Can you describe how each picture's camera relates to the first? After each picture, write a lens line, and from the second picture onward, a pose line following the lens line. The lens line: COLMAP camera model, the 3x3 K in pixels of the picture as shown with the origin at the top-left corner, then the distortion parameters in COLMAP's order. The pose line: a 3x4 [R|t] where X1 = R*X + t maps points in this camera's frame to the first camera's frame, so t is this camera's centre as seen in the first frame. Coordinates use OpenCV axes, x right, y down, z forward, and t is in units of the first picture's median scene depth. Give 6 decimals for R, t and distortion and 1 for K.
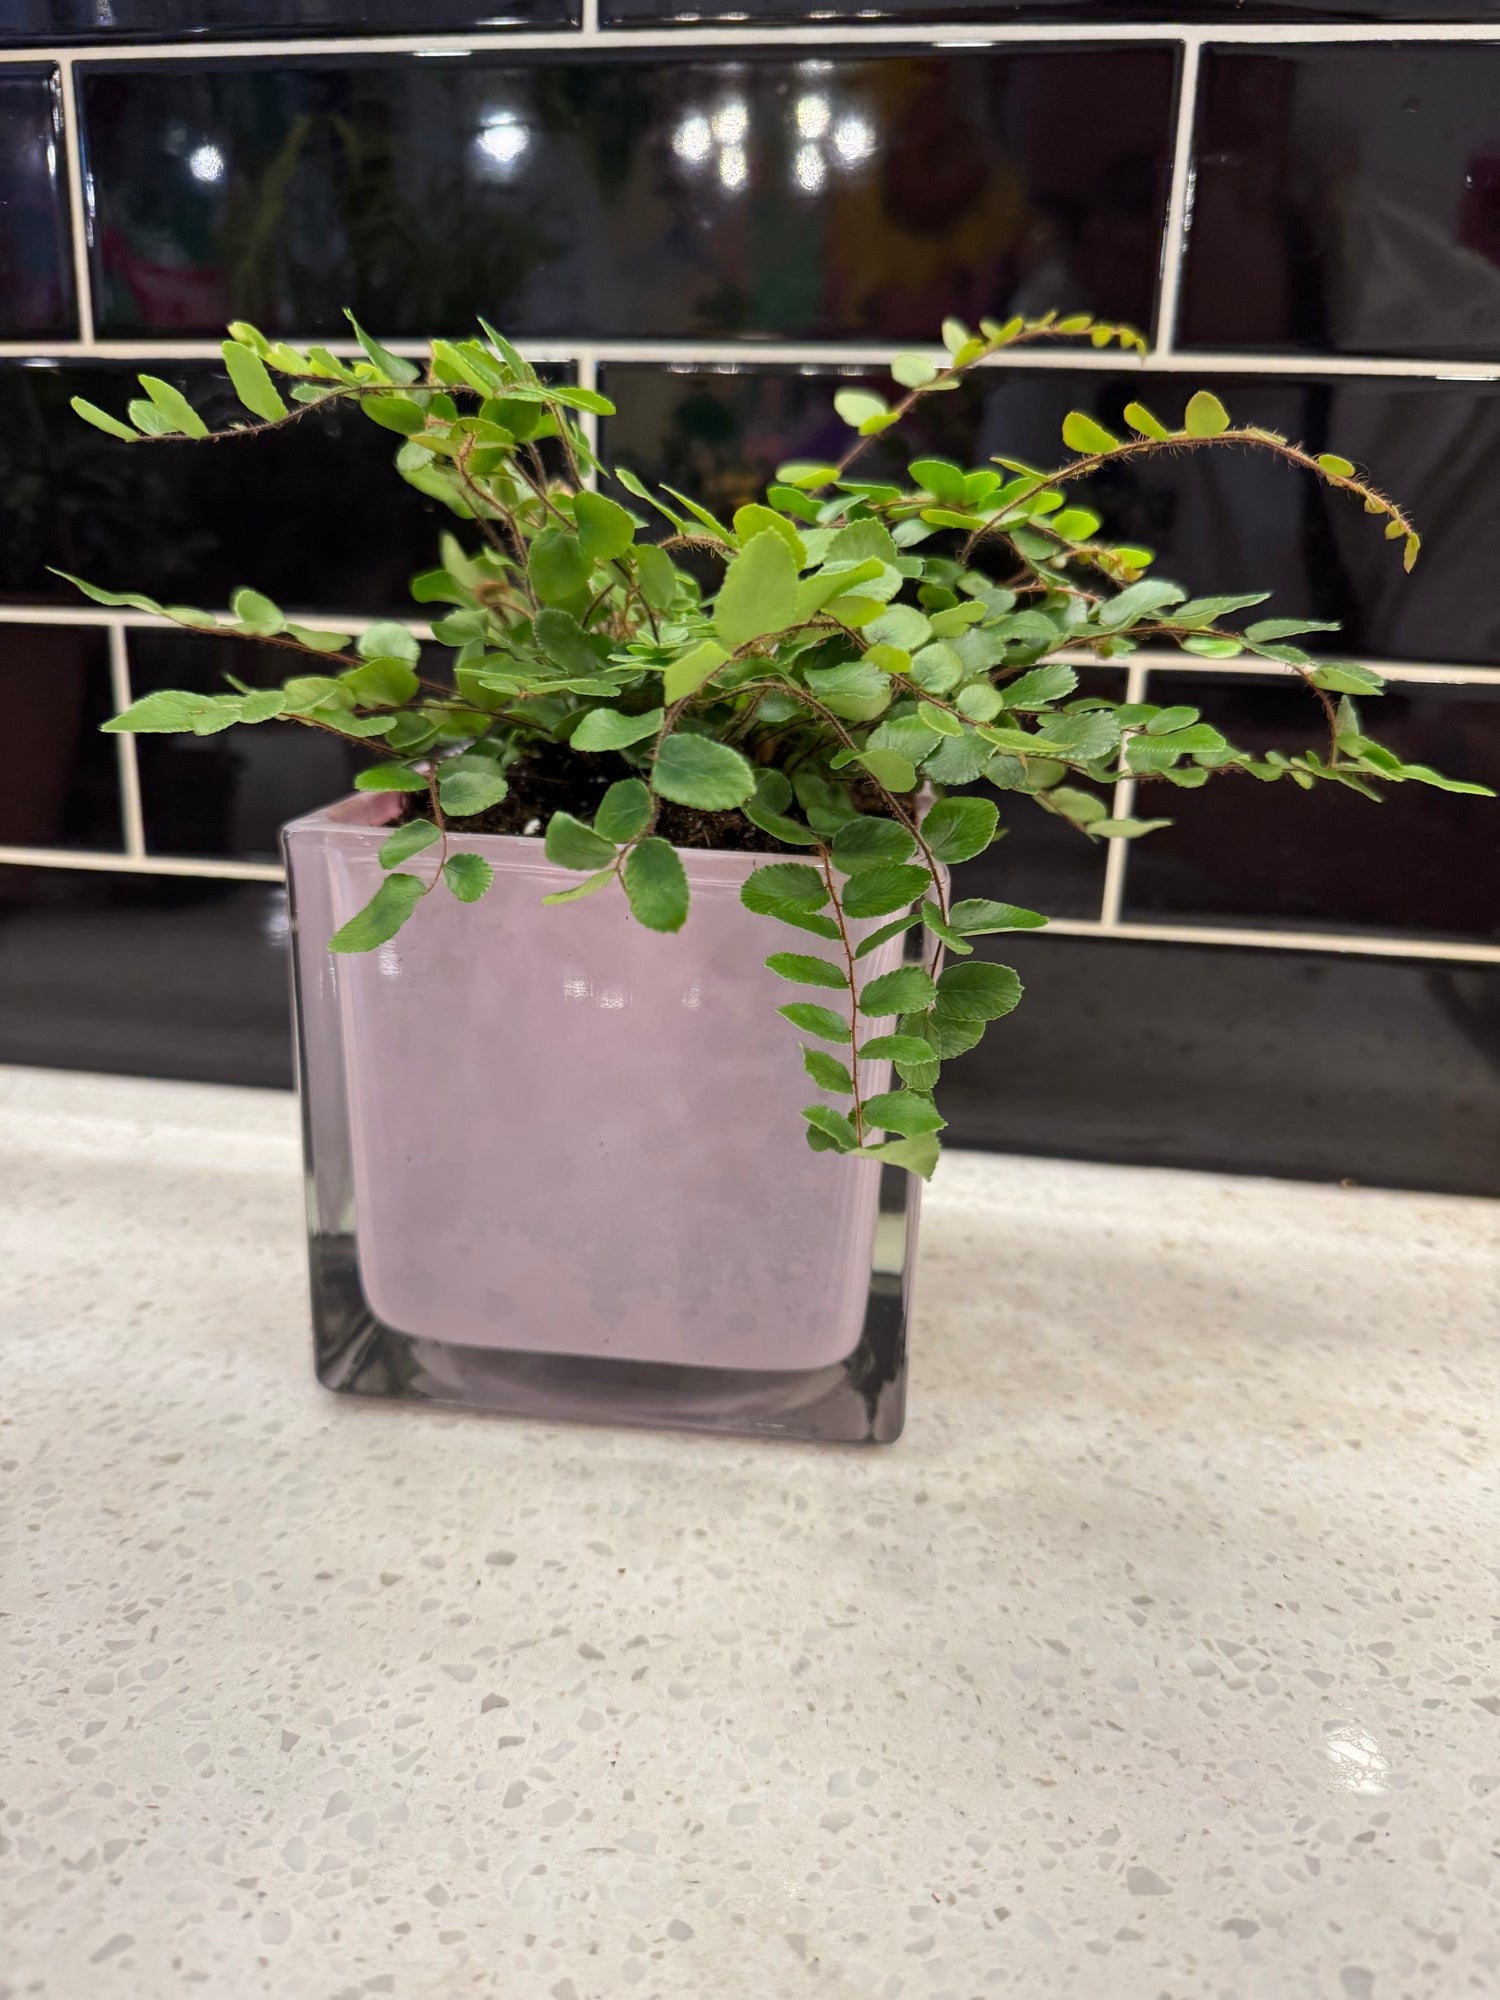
lens RADIAL K [[1464.5, 0, 750.0], [0, 1464.5, 1000.0], [0, 0, 1]] dist [-0.035910, 0.004591]
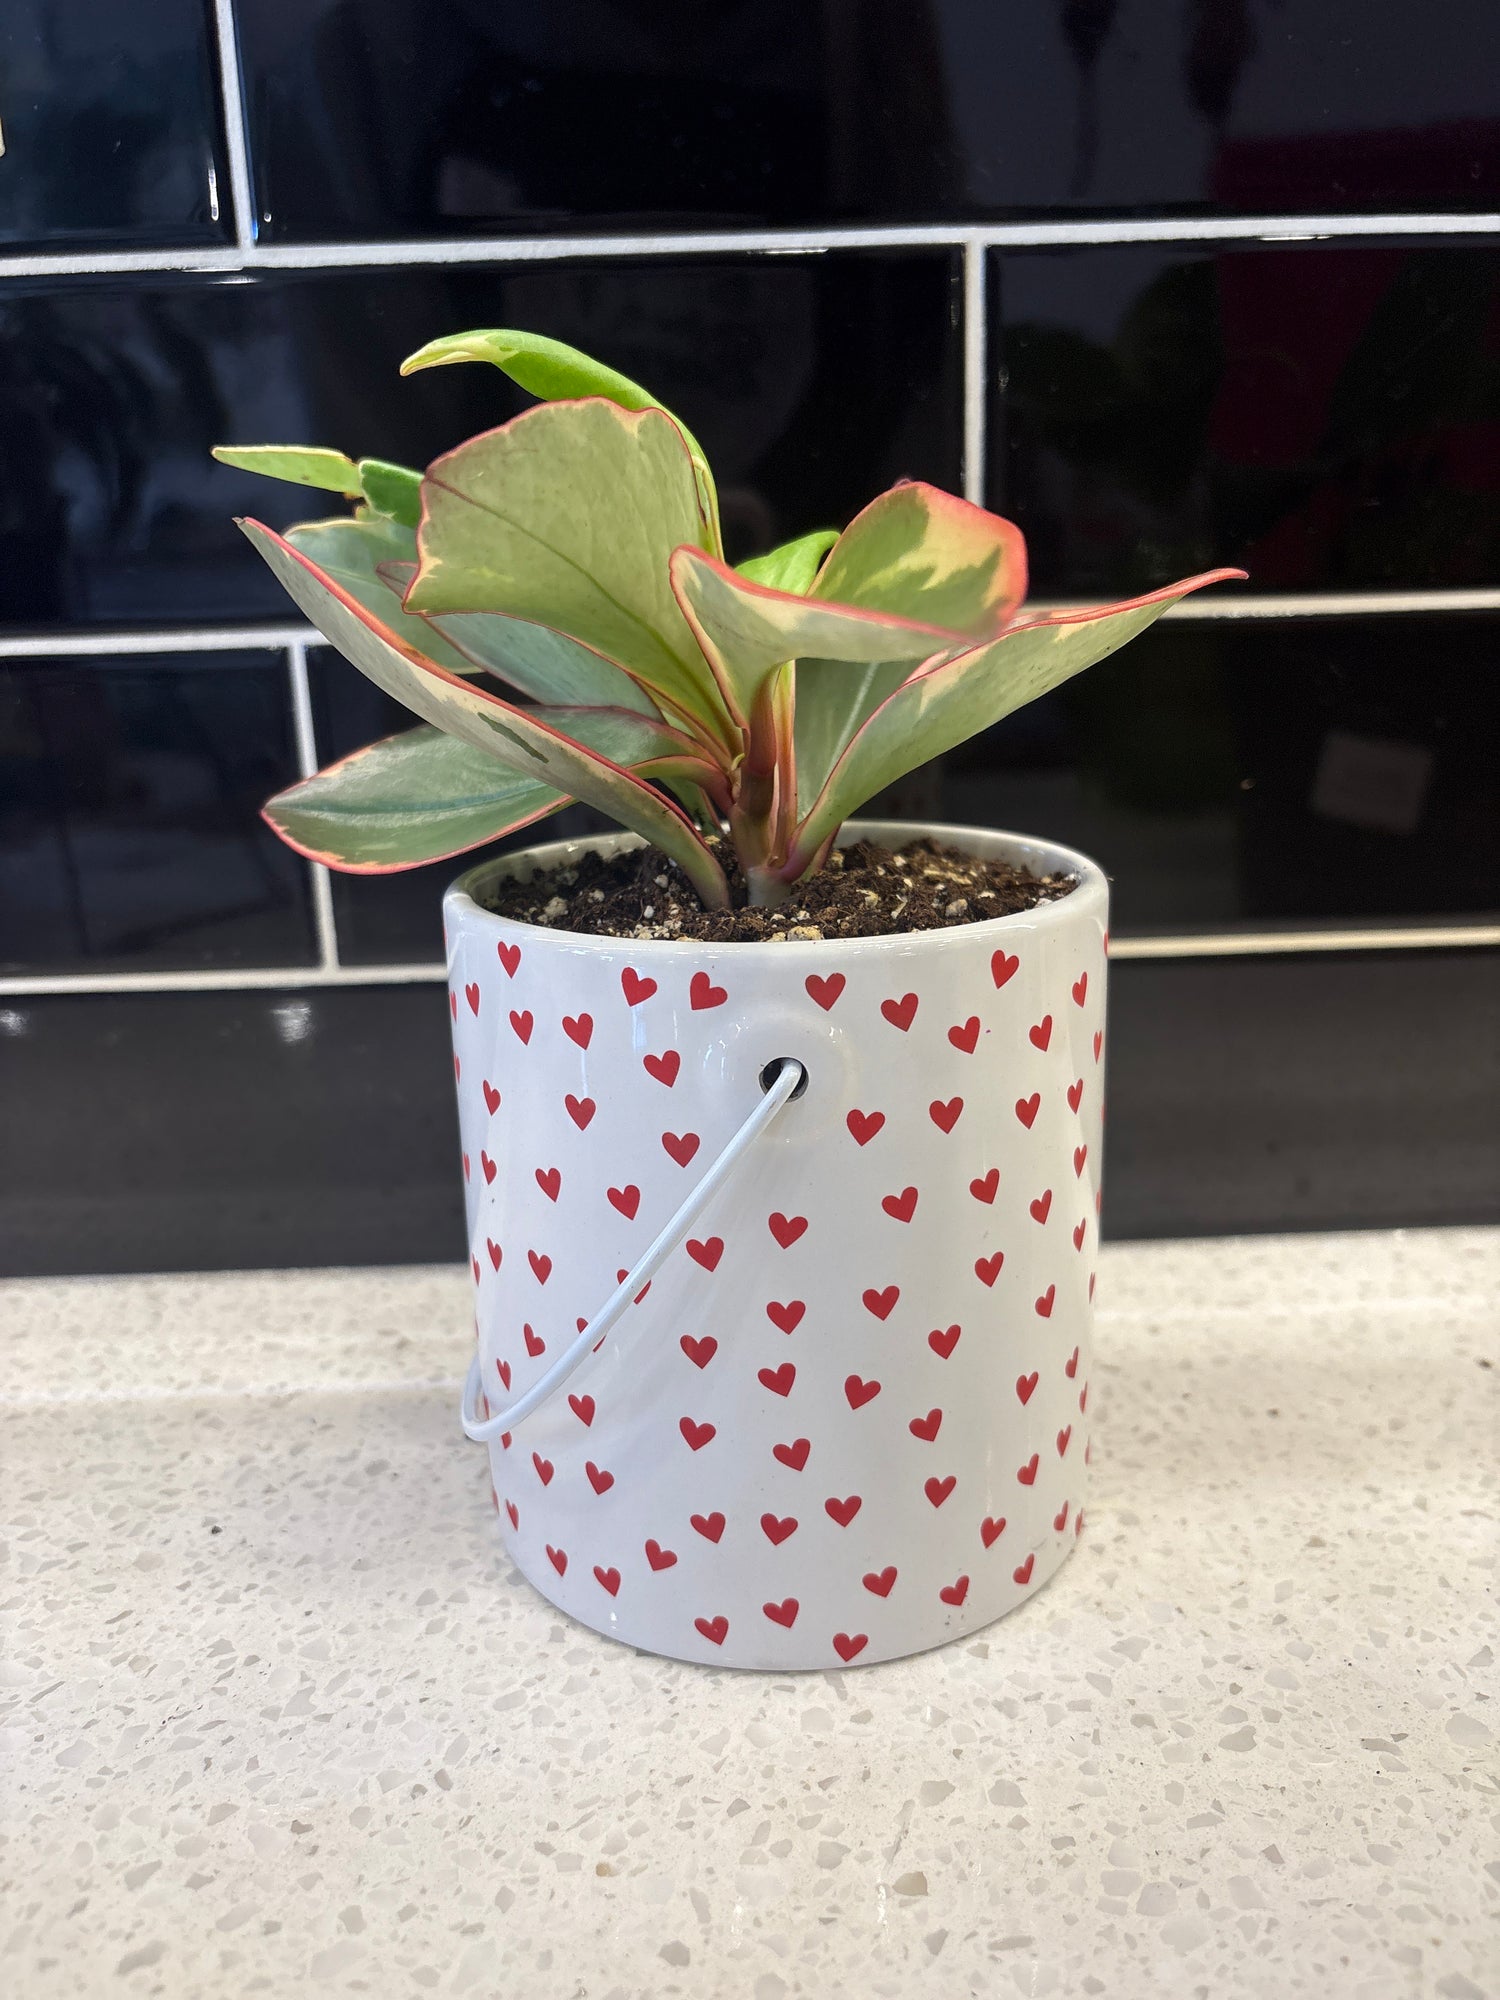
lens RADIAL K [[1551.5, 0, 750.0], [0, 1551.5, 1000.0], [0, 0, 1]] dist [0.058839, -0.090442]
pose [[0.982775, -0.103875, 0.152849, -0.611282], [0.109136, 0.993676, -0.026417, -0.066738], [-0.149138, 0.042644, 0.987896, 0.363584]]
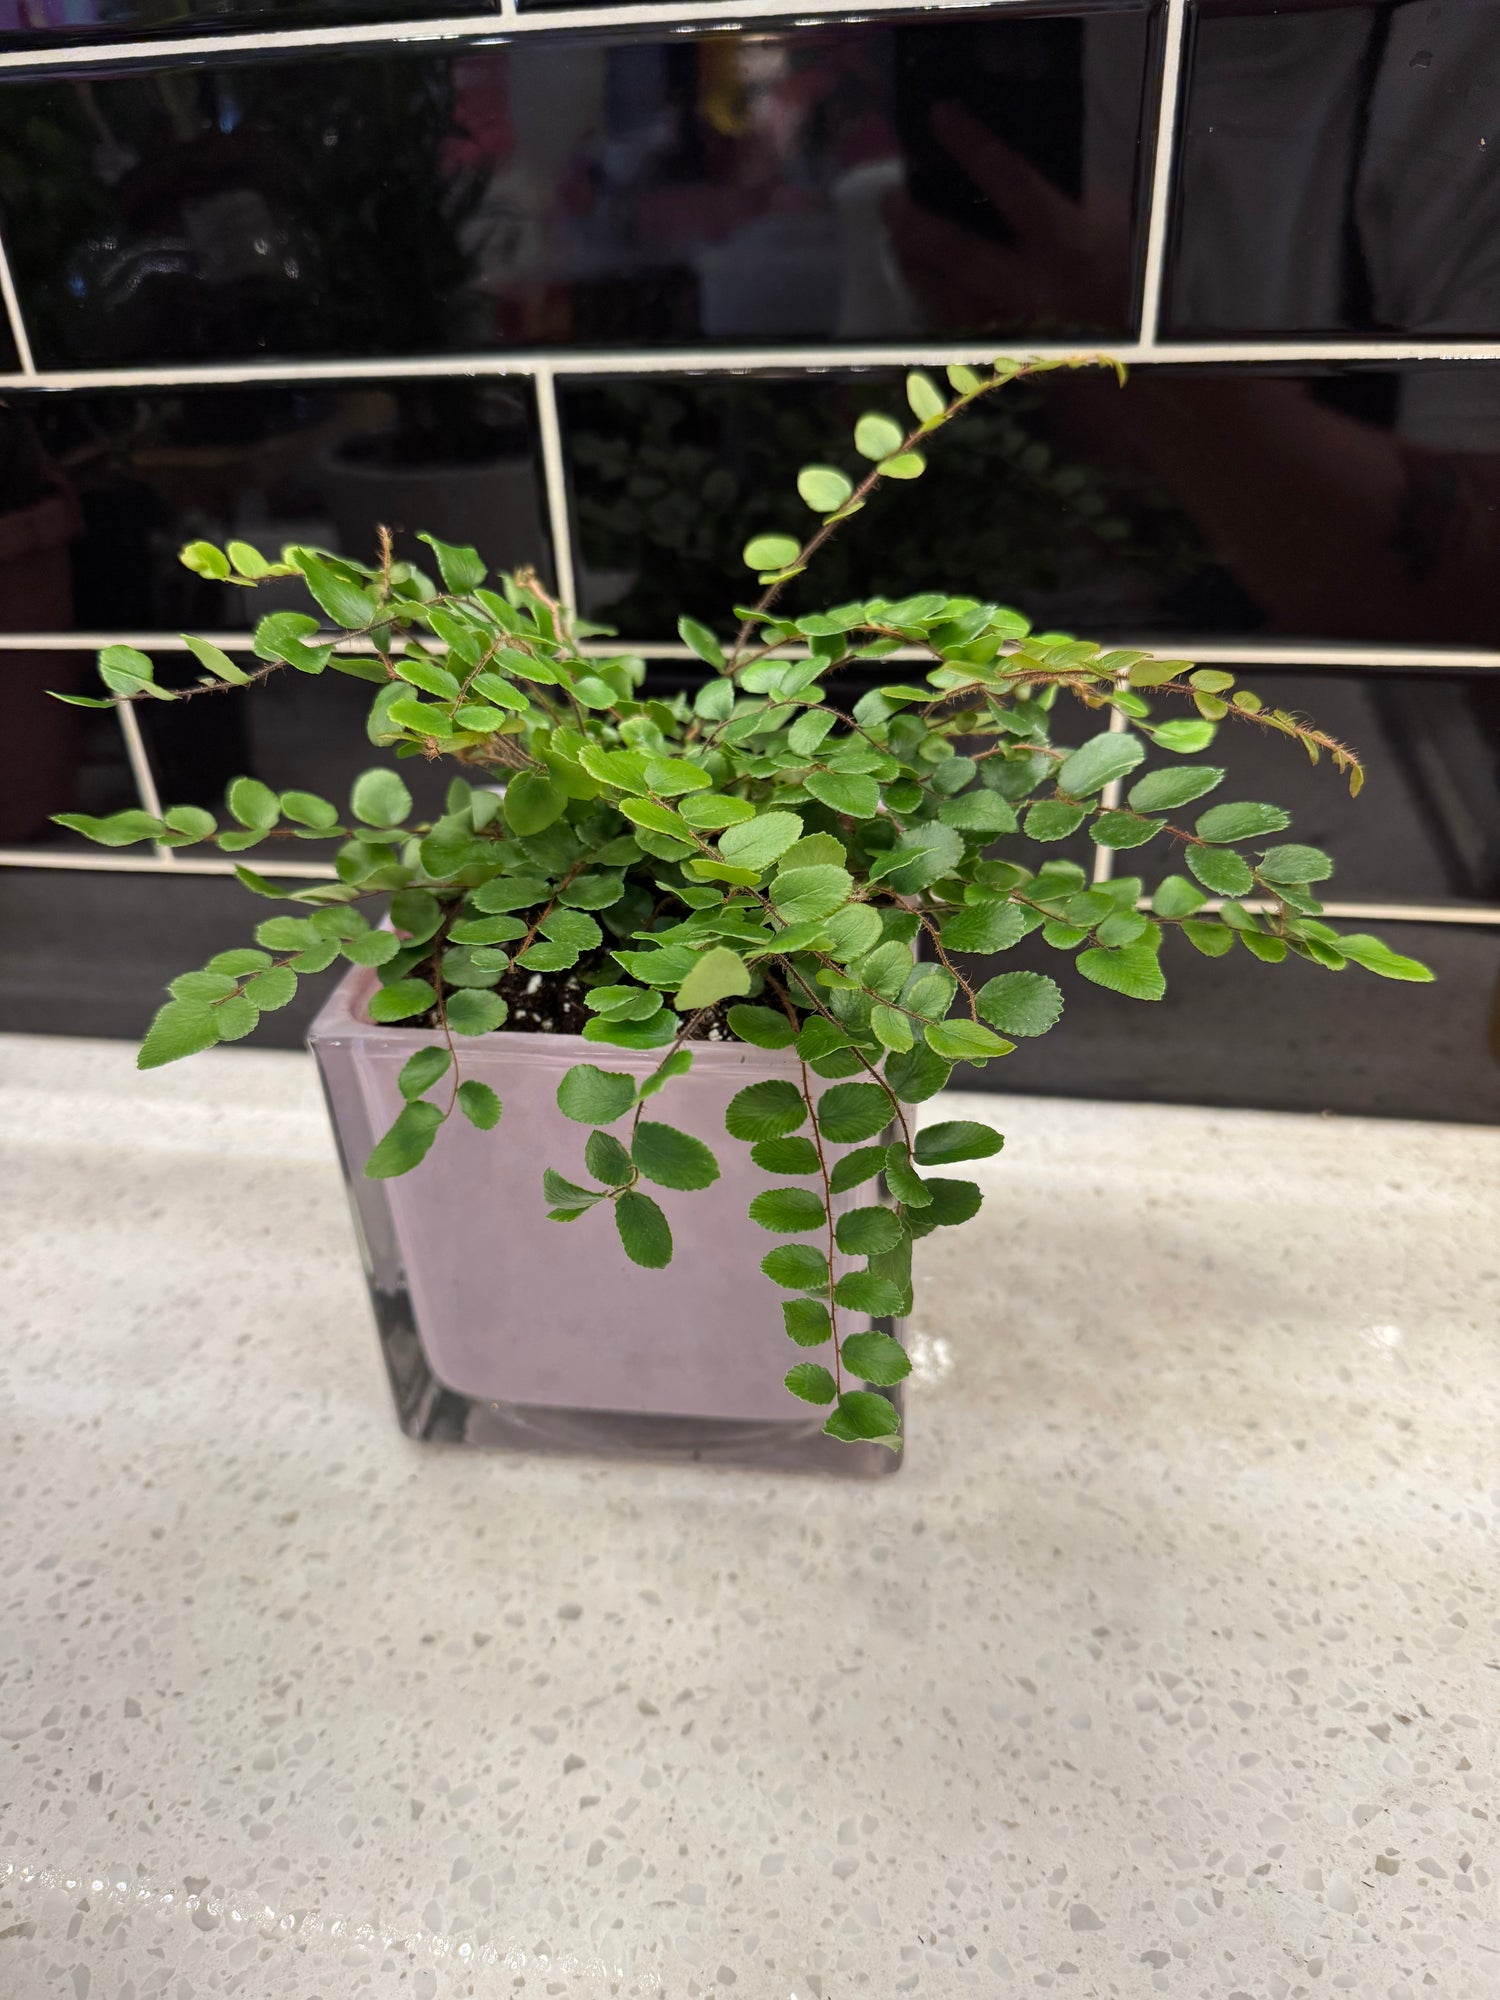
lens RADIAL K [[1461.7, 0, 736.6], [0, 1461.7, 1001.4], [0, 0, 1]] dist [-0.030435, 0.002066]
pose [[0.997168, -0.057034, -0.049017, 0.059209], [0.067590, 0.965458, 0.251640, -0.425601], [0.032972, -0.254240, 0.966579, -0.041403]]
